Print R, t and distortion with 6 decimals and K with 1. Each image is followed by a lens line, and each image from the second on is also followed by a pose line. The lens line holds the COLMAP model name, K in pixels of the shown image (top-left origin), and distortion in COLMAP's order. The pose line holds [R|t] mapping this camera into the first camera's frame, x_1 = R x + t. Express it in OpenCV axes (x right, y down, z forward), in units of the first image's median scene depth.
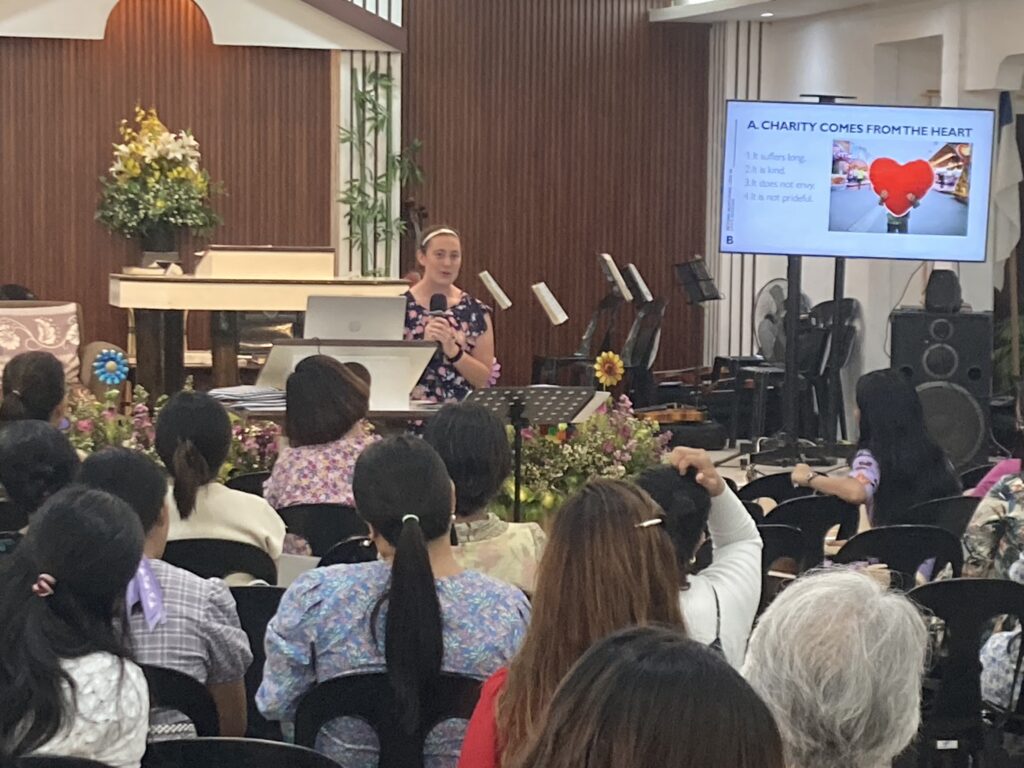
lens RADIAL K [[2761.4, 0, 513.8], [0, 2761.4, 385.7], [0, 0, 1]] dist [0.149641, 0.000000]
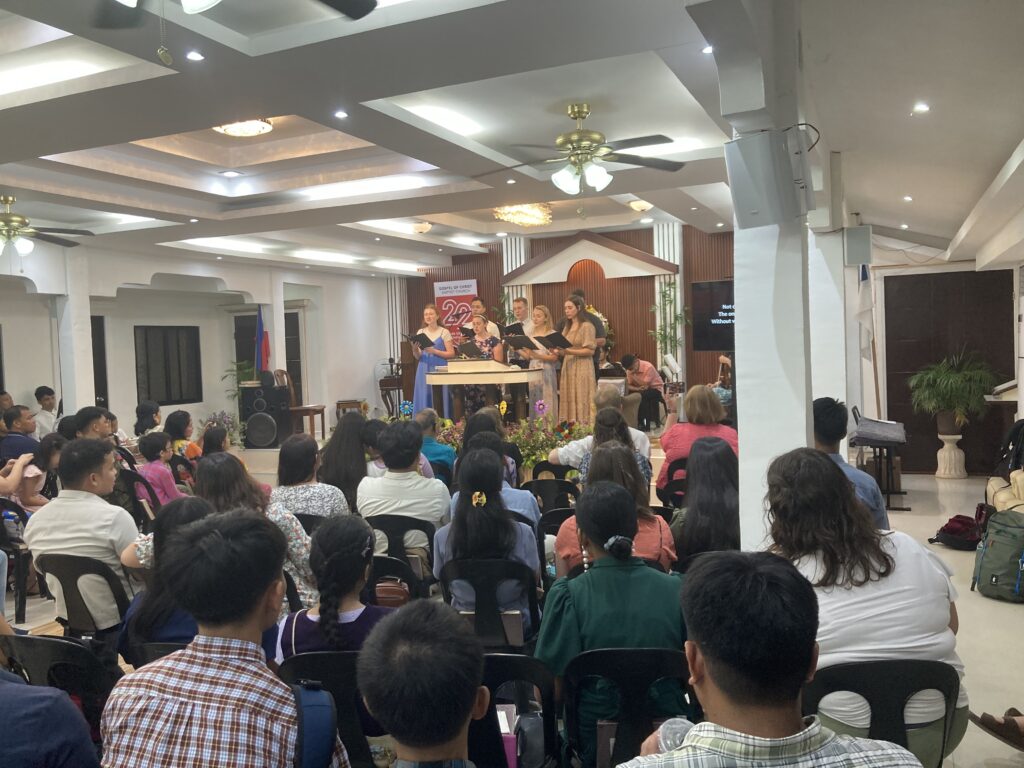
lens RADIAL K [[832.6, 0, 515.0], [0, 832.6, 378.8], [0, 0, 1]] dist [-0.002447, -0.009233]
pose [[0.768914, -0.021667, -0.638984, 0.329223], [0.011726, 0.999735, -0.019790, -0.012486], [0.639244, 0.007724, 0.768965, 0.332783]]
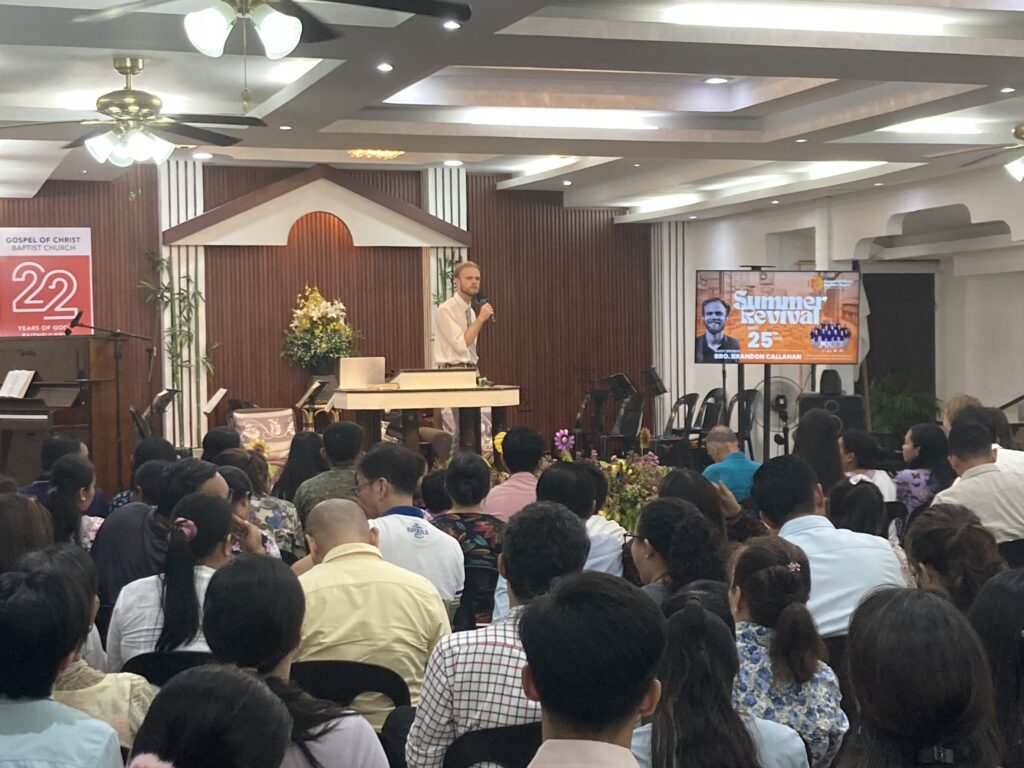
lens RADIAL K [[1772.5, 0, 508.6], [0, 1772.5, 382.2], [0, 0, 1]] dist [0.138045, 0.000000]
pose [[0.998220, -0.033764, 0.049157, -0.071319], [0.035748, 0.998558, -0.040045, 0.000579], [-0.047734, 0.041731, 0.997988, -0.031521]]
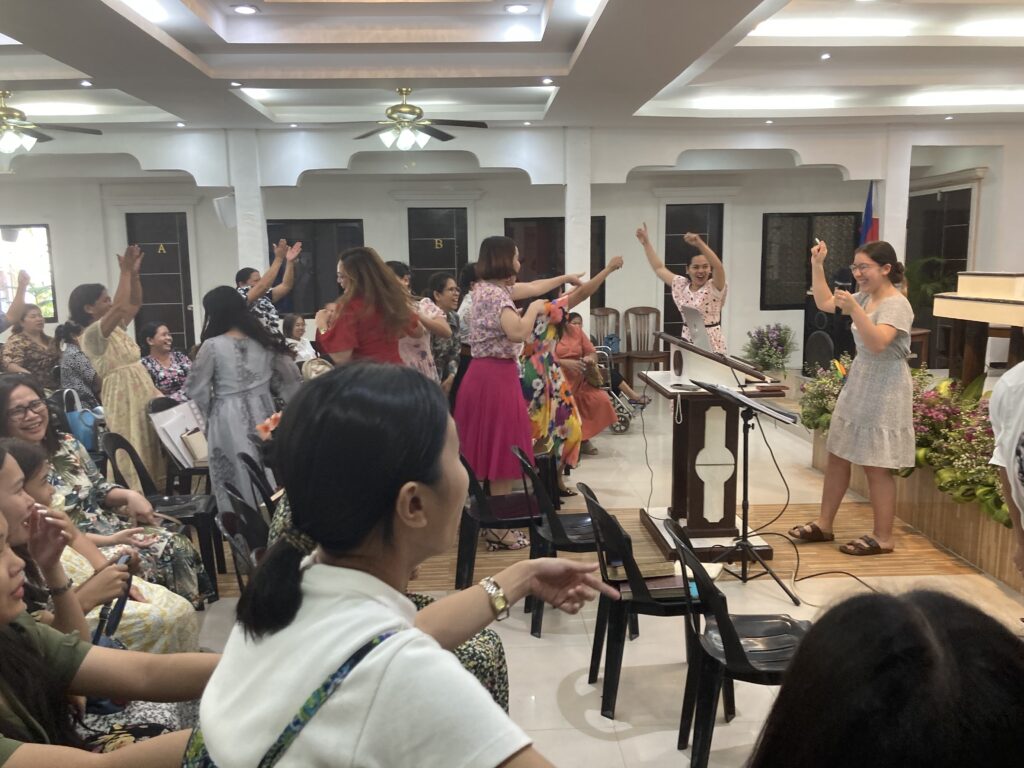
lens RADIAL K [[832.6, 0, 511.2], [0, 832.6, 384.7], [0, 0, 1]] dist [-0.002447, -0.009233]
pose [[-0.222793, 0.128066, -0.966417, 0.268720], [-0.042818, 0.989091, 0.140942, -0.031279], [0.973925, 0.072781, -0.214879, 0.649992]]
